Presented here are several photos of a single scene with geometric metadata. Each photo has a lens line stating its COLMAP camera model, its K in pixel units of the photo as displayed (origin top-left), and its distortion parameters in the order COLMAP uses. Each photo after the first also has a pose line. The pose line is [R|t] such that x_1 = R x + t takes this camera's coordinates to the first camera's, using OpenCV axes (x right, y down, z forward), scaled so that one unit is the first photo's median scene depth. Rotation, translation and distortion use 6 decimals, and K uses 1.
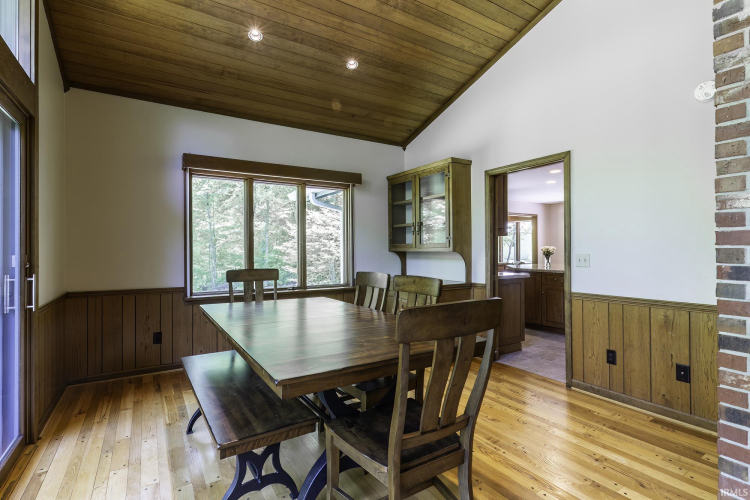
lens RADIAL K [[356.2, 0, 371.9], [0, 356.2, 247.9], [0, 0, 1]] dist [-0.000871, -0.000078]
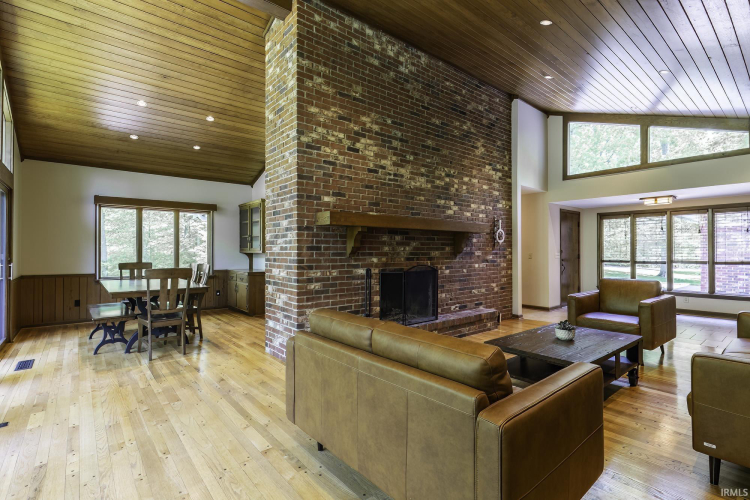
lens RADIAL K [[356.2, 0, 359.6], [0, 356.2, 248.4], [0, 0, 1]] dist [-0.000871, -0.000078]
pose [[0.994561, 0.005564, 0.104007, 0.545325], [-0.005174, 0.999979, -0.004015, -0.009531], [-0.104027, 0.003455, 0.994568, -0.810182]]
